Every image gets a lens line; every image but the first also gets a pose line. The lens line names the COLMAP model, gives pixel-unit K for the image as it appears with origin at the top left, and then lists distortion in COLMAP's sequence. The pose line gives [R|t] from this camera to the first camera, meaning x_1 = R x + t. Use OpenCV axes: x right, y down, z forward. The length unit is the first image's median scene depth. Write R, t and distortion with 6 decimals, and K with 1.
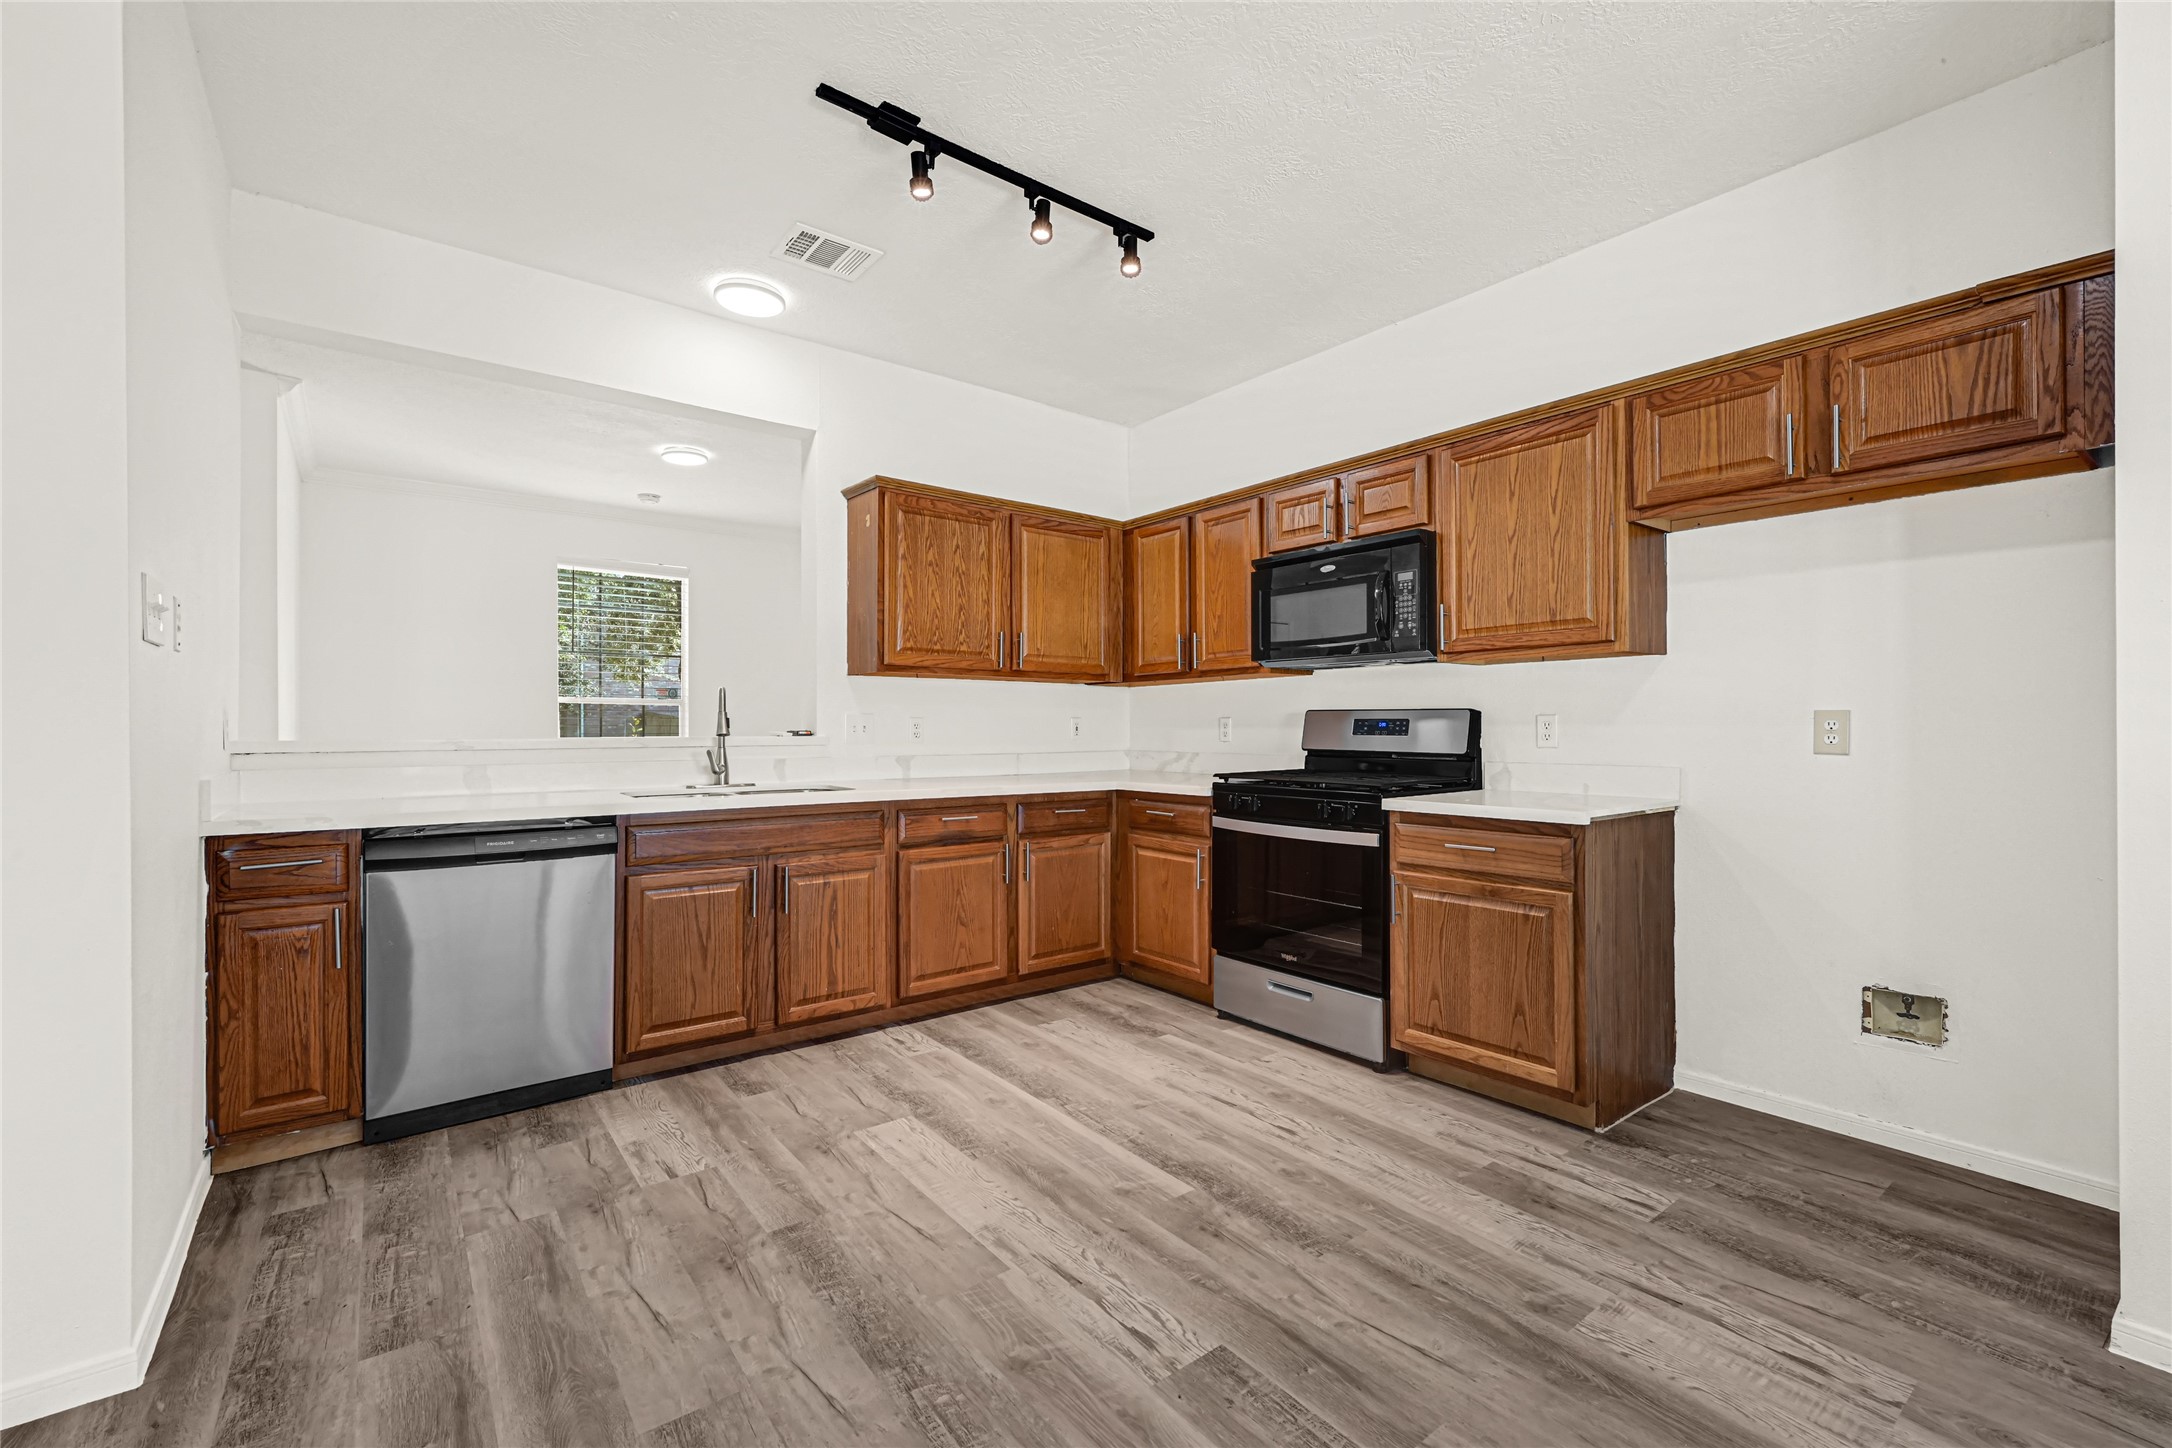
lens RADIAL K [[926.4, 0, 1078.0], [0, 926.4, 729.0], [0, 0, 1]] dist [0.001267, 0.000128]
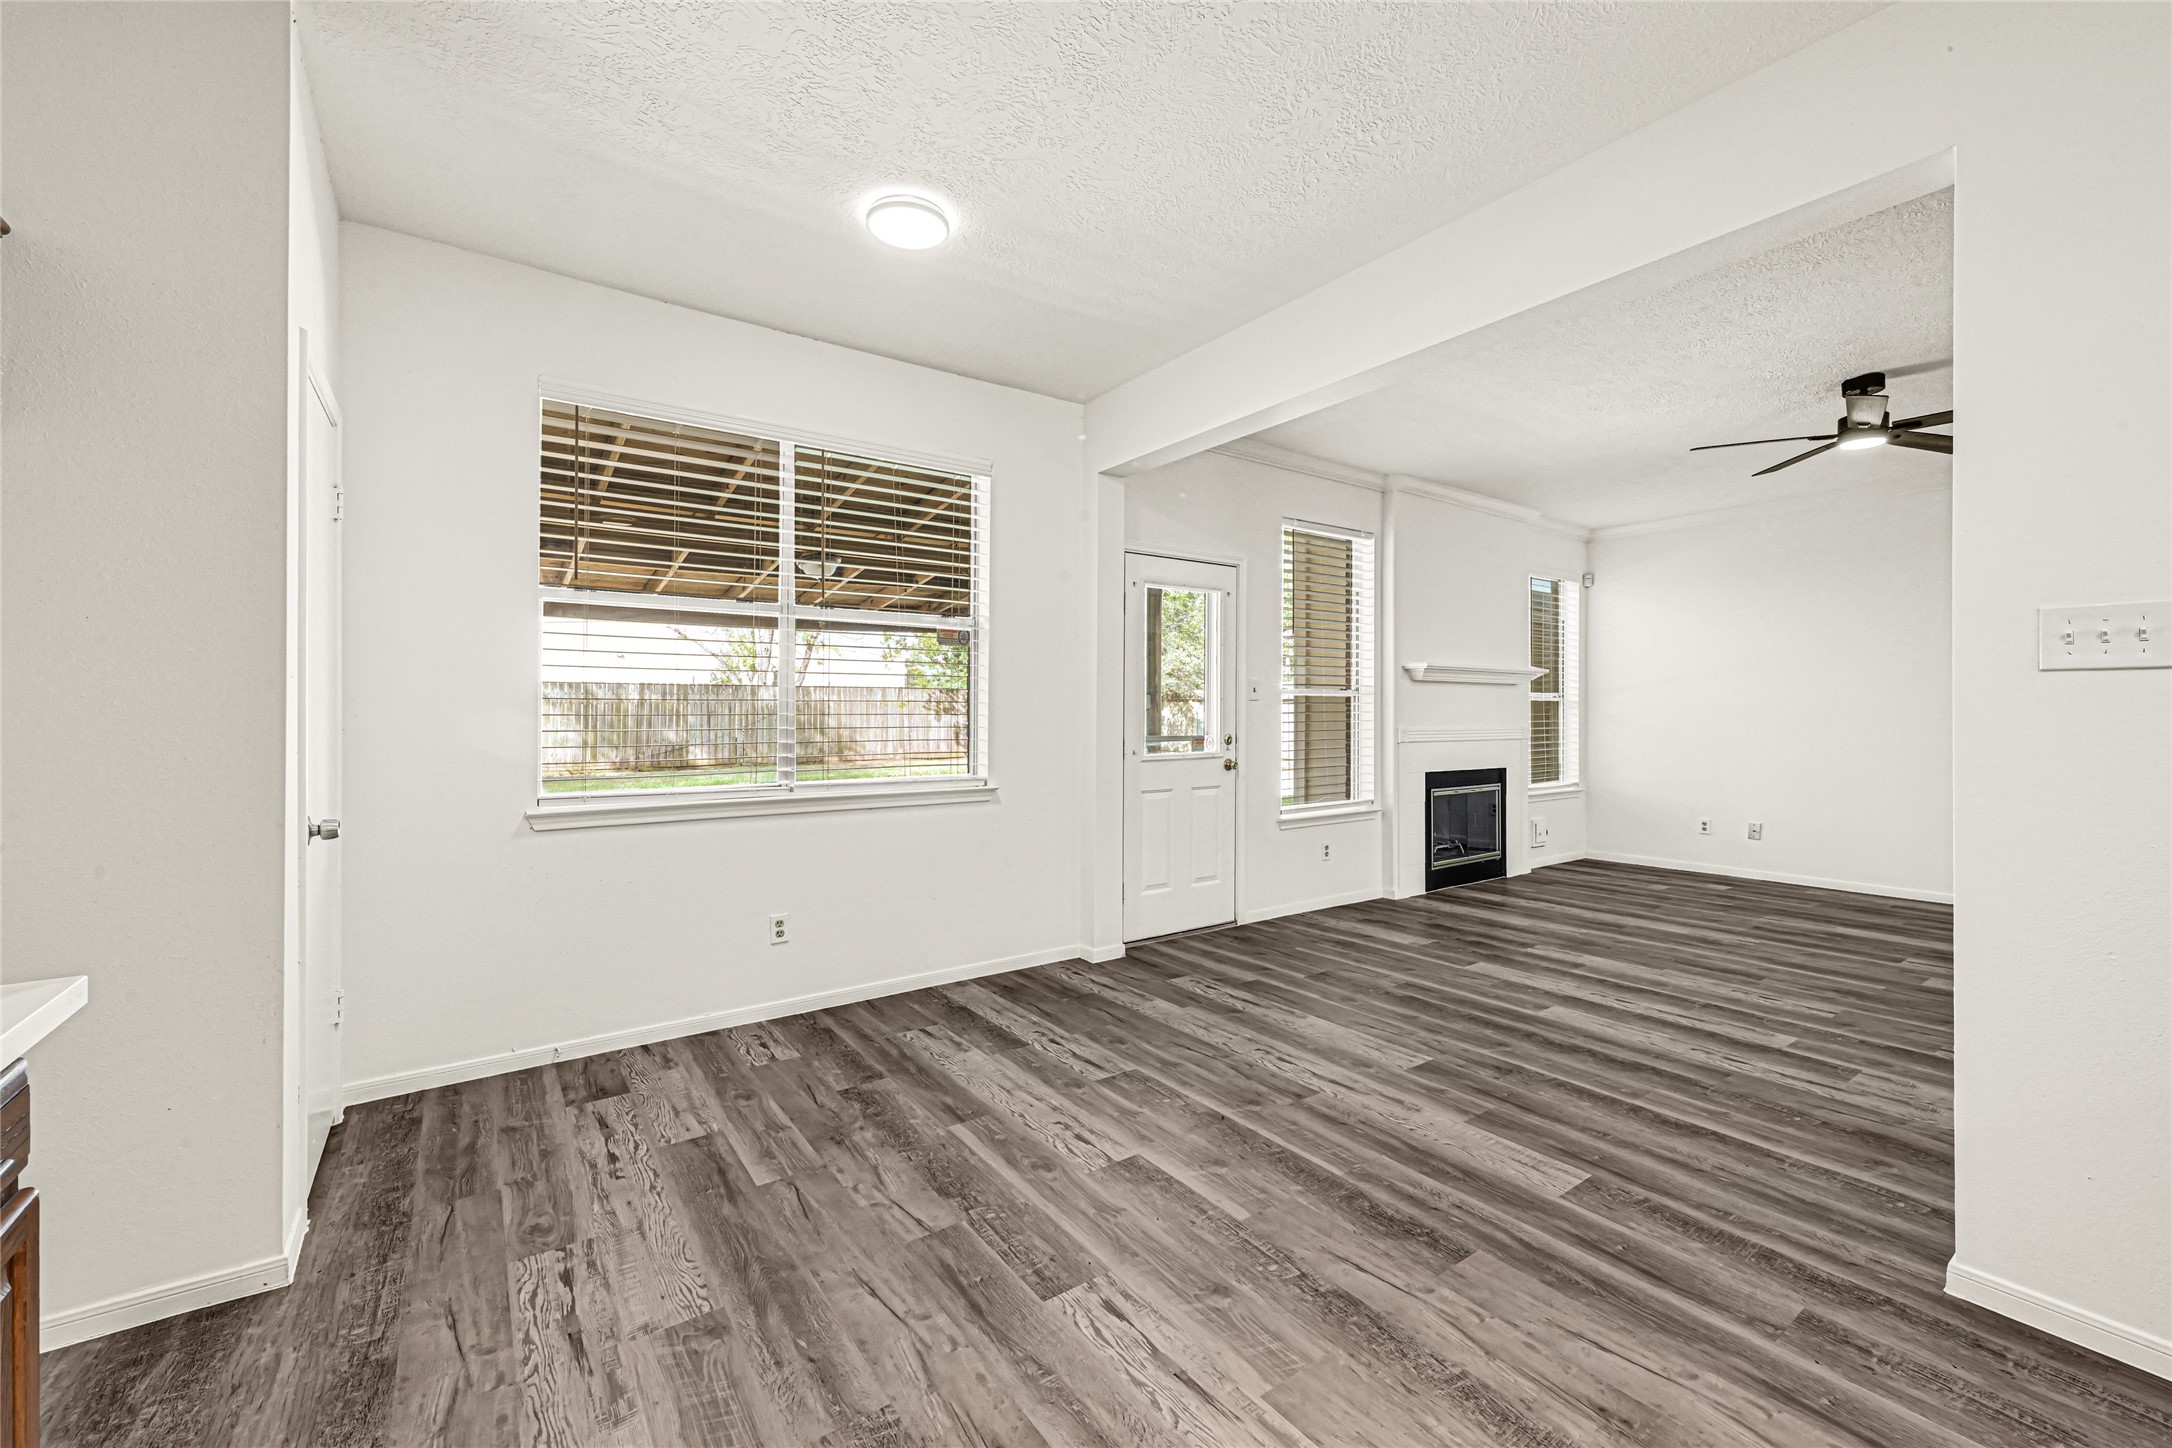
lens RADIAL K [[881.1, 0, 1081.2], [0, 881.1, 719.2], [0, 0, 1]] dist [0.000955, 0.000291]
pose [[-0.999260, 0.002080, 0.038395, 0.037880], [0.002657, 0.999884, 0.014997, -0.032884], [-0.038359, 0.015088, -0.999150, 1.162016]]
